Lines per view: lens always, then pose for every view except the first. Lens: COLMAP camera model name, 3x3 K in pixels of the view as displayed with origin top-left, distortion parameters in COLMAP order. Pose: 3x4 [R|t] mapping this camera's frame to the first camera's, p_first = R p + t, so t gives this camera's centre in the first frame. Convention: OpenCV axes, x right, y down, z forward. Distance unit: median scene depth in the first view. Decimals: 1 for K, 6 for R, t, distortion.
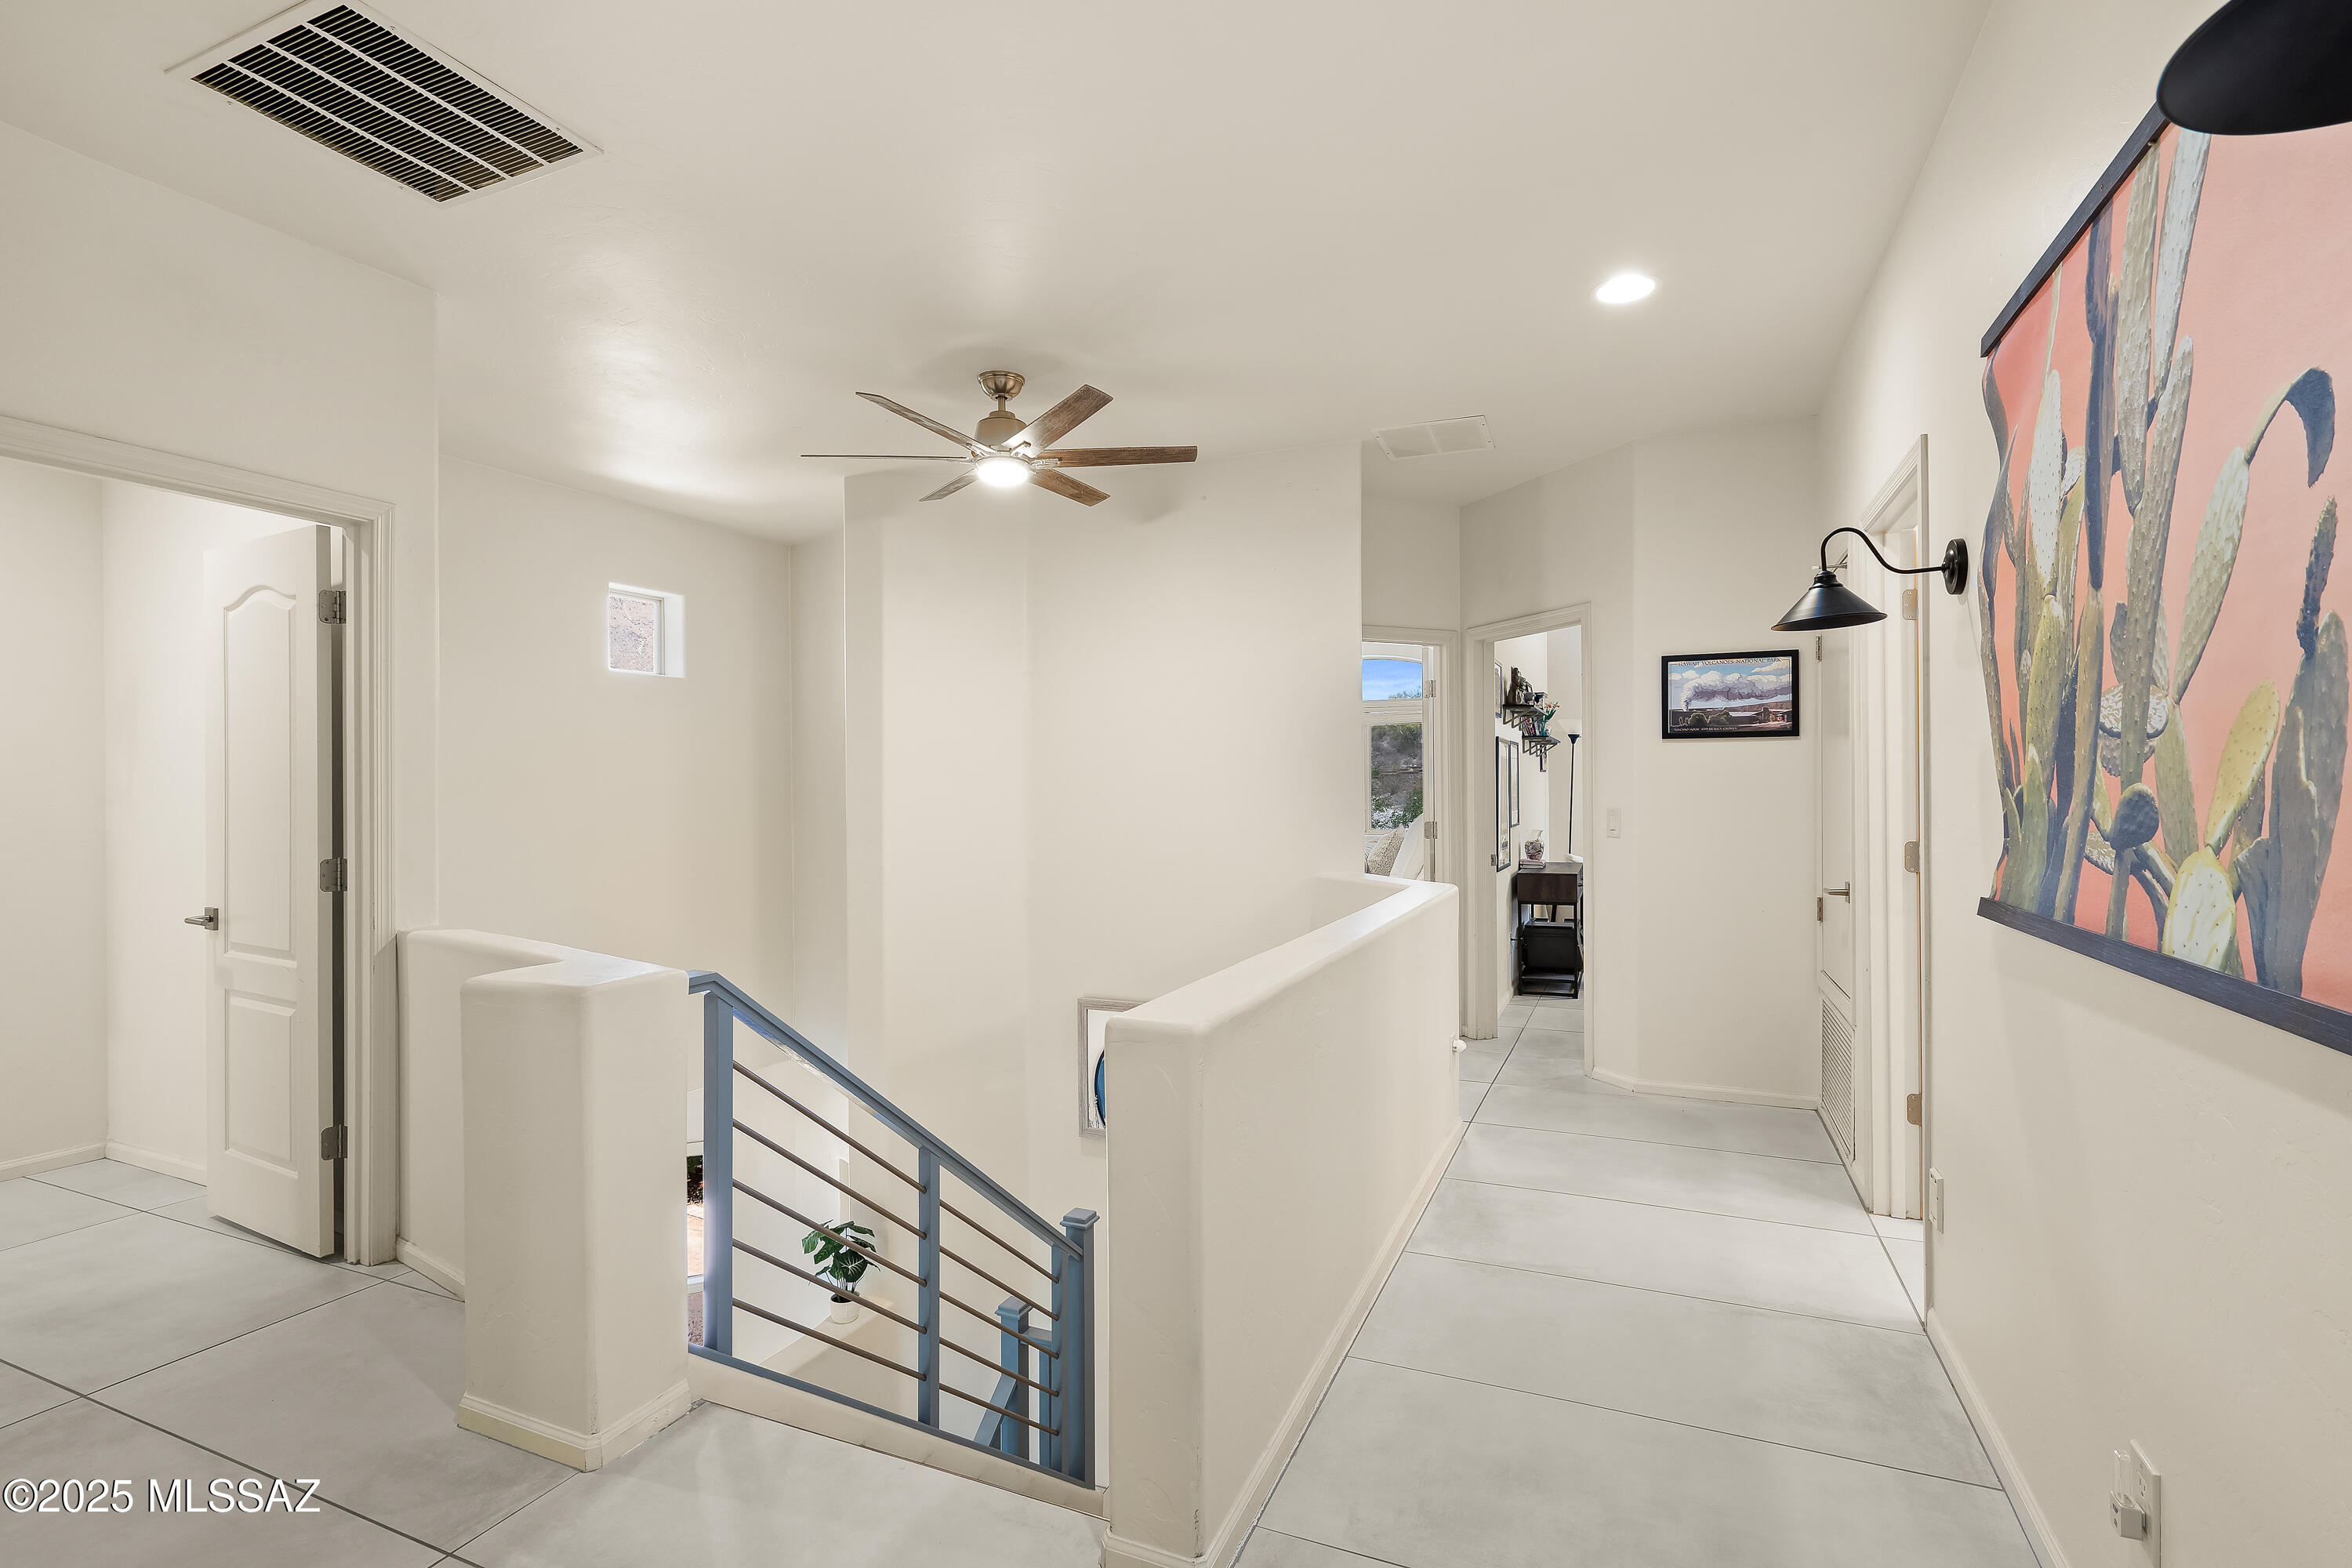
lens RADIAL K [[1095.1, 0, 1177.5], [0, 1095.1, 778.3], [0, 0, 1]] dist [-0.008488, 0.004165]
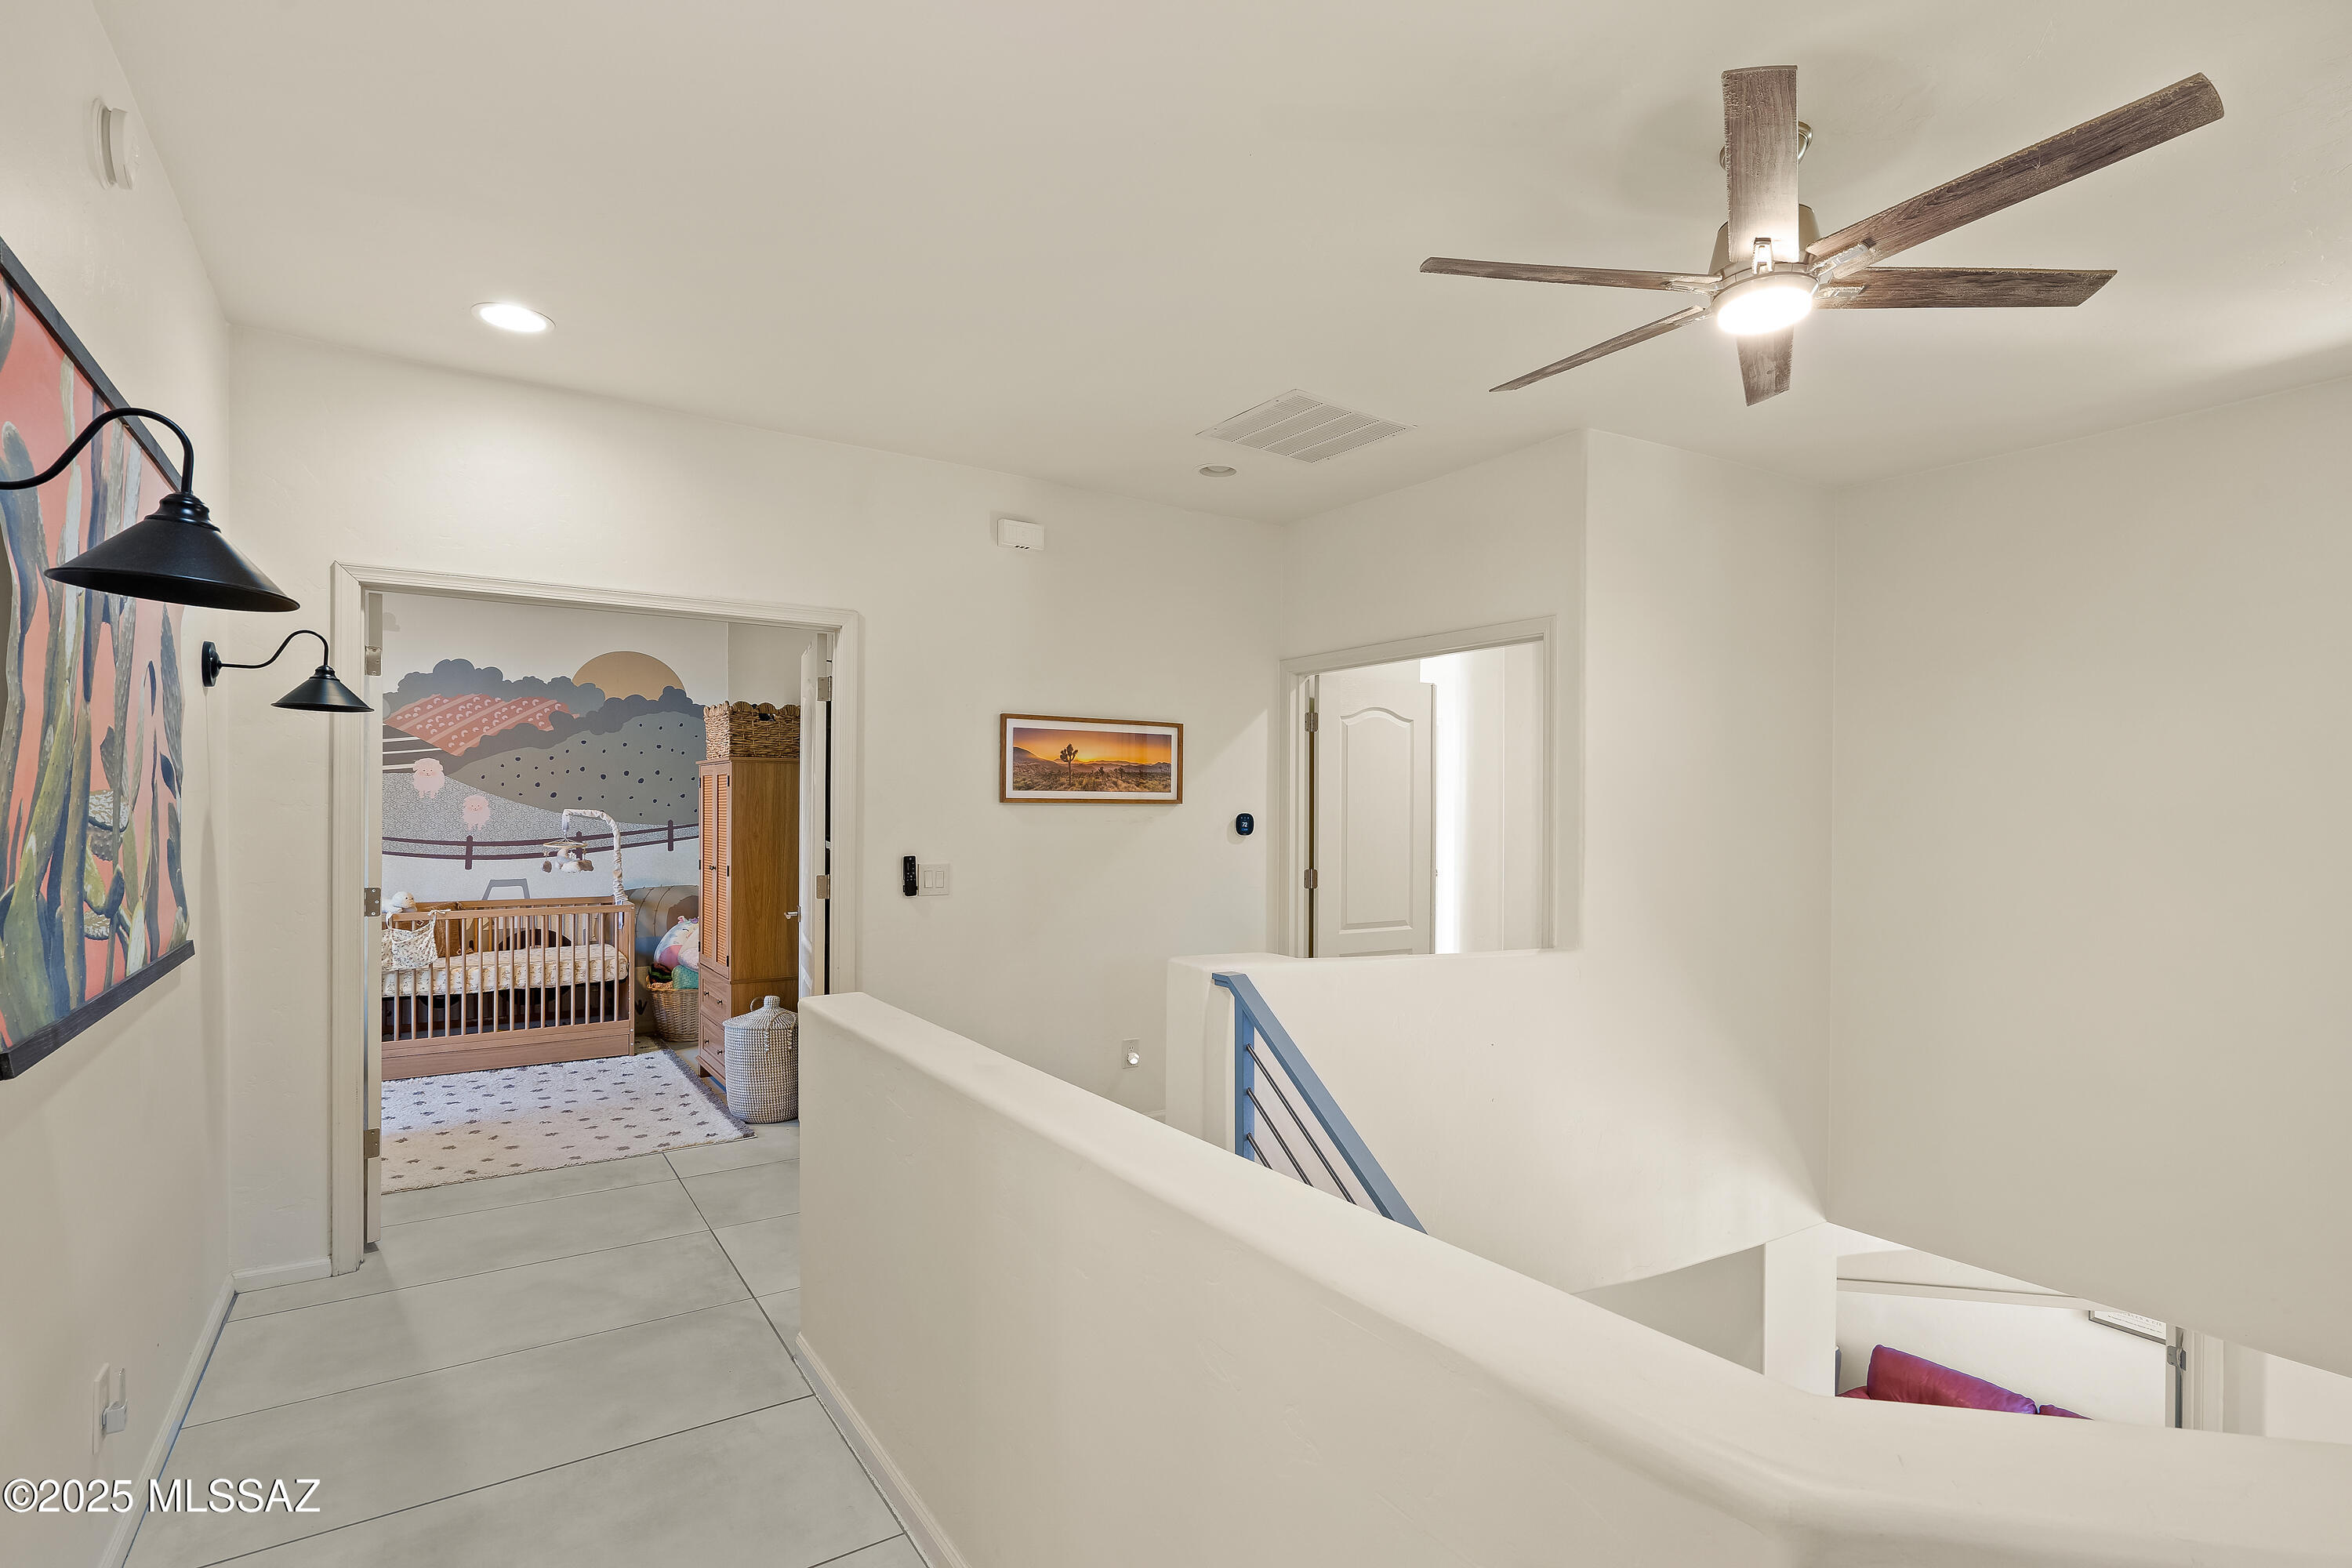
lens RADIAL K [[1095.1, 0, 1178.9], [0, 1095.1, 808.9], [0, 0, 1]] dist [-0.008488, 0.004165]
pose [[-0.532066, 0.002646, -0.846699, 1.208034], [0.006234, 0.999980, -0.000793, -0.051133], [0.846680, -0.005700, -0.532072, 2.601402]]
